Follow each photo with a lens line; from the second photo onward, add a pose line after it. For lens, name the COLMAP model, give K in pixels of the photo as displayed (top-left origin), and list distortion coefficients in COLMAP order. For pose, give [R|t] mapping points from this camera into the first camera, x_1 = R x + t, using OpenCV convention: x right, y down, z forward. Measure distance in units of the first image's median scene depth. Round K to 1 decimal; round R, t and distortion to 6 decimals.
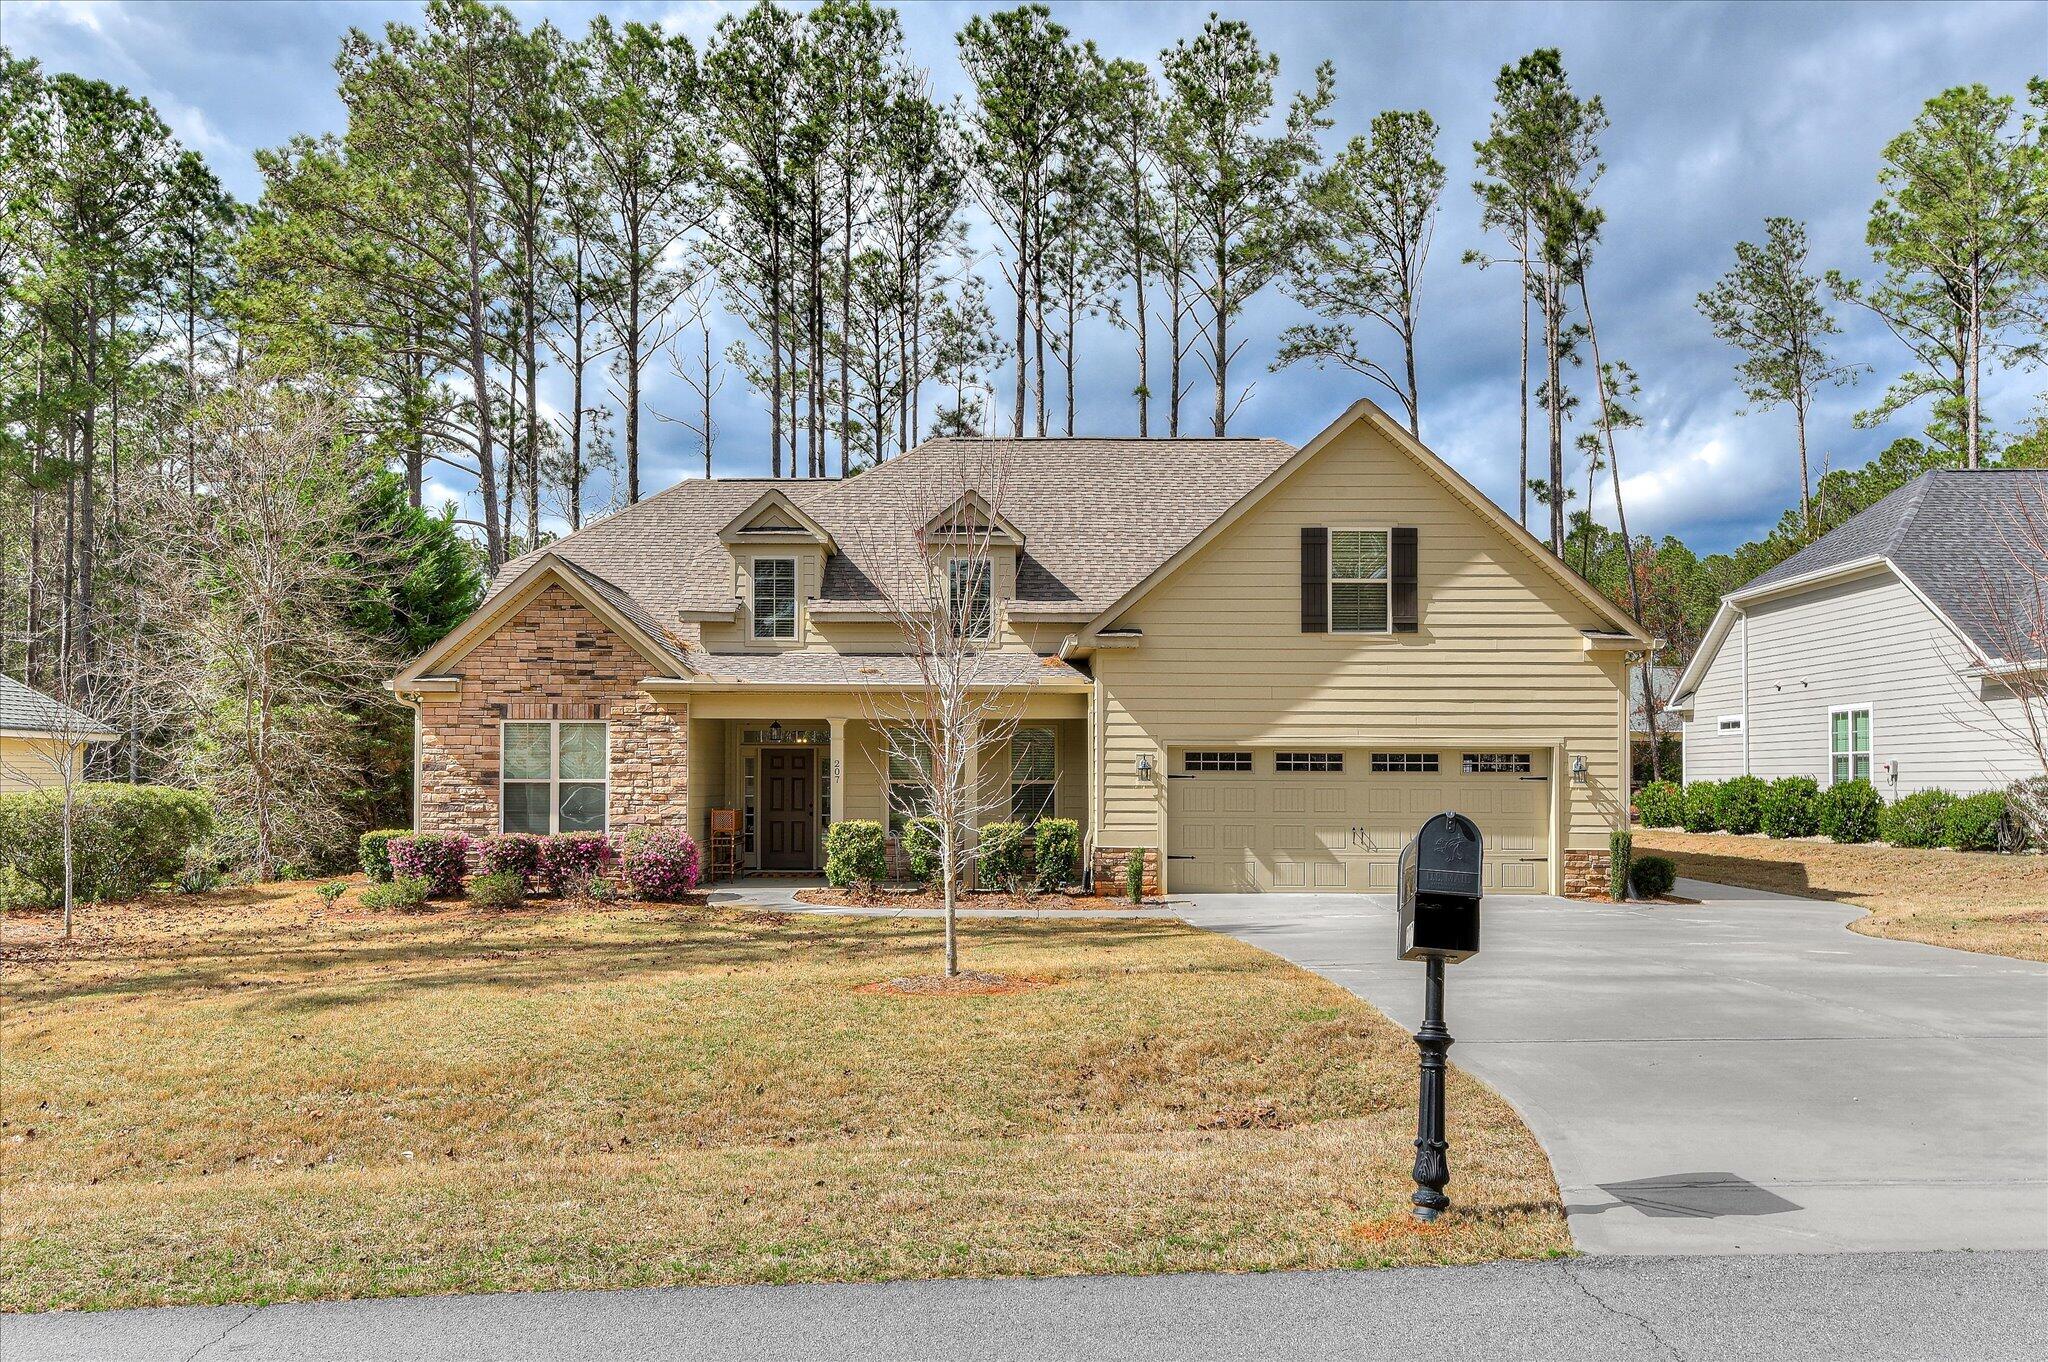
lens RADIAL K [[1896.1, 0, 1076.4], [0, 1896.1, 785.4], [0, 0, 1]] dist [0.053883, -0.032738]
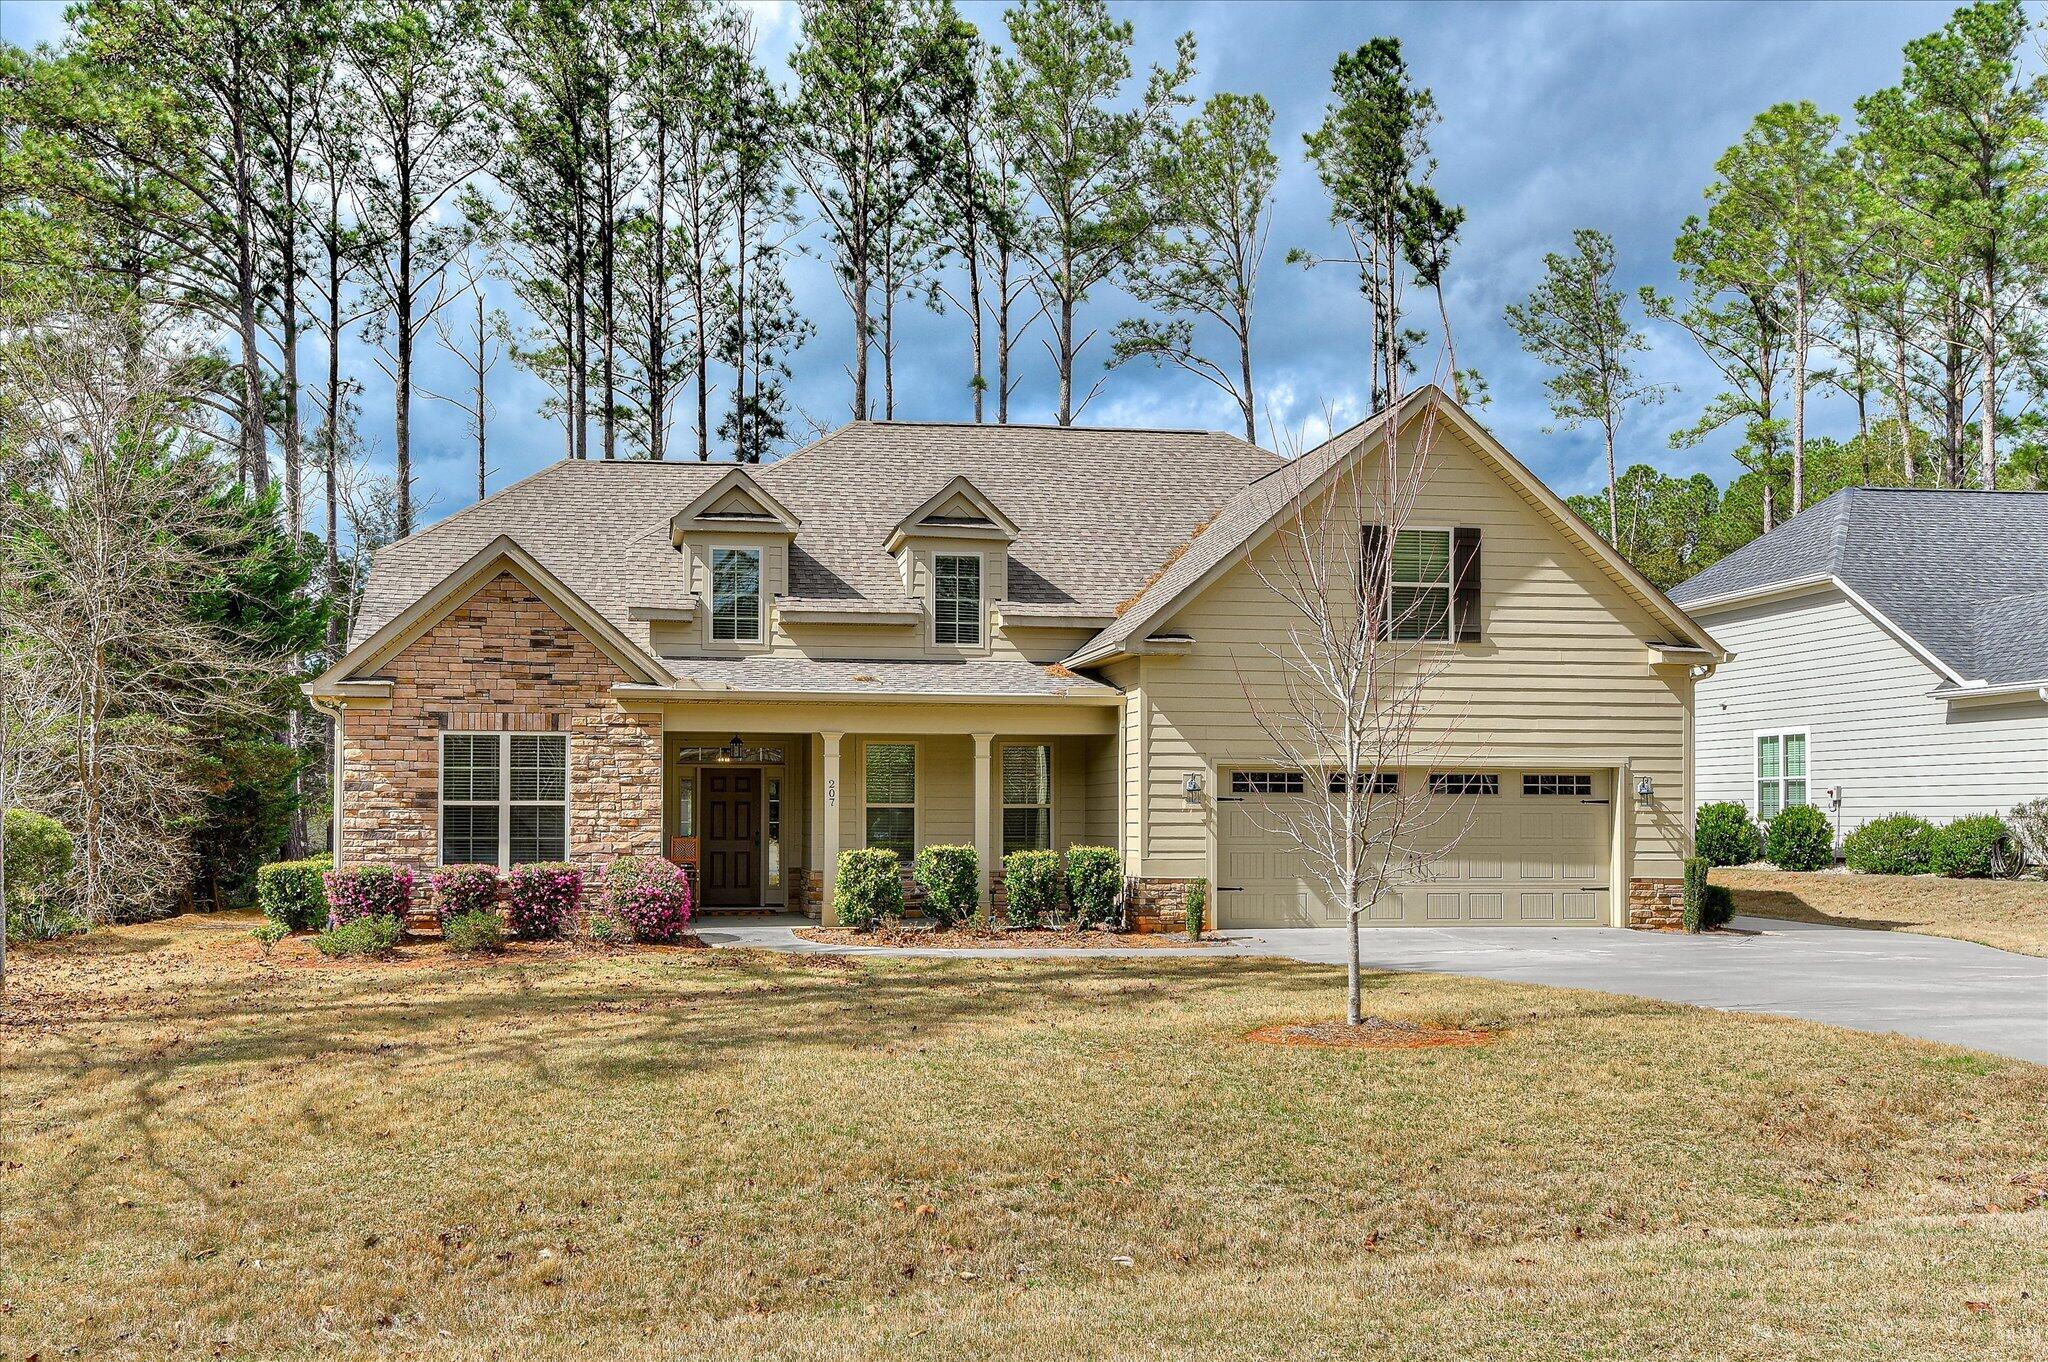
lens RADIAL K [[2013.2, 0, 1017.6], [0, 2013.2, 823.7], [0, 0, 1]] dist [0.039620, 0.000000]
pose [[0.987083, -0.000717, 0.160210, -0.169576], [0.000278, 0.999996, 0.002762, 0.003825], [-0.160211, -0.002682, 0.987079, 0.063569]]
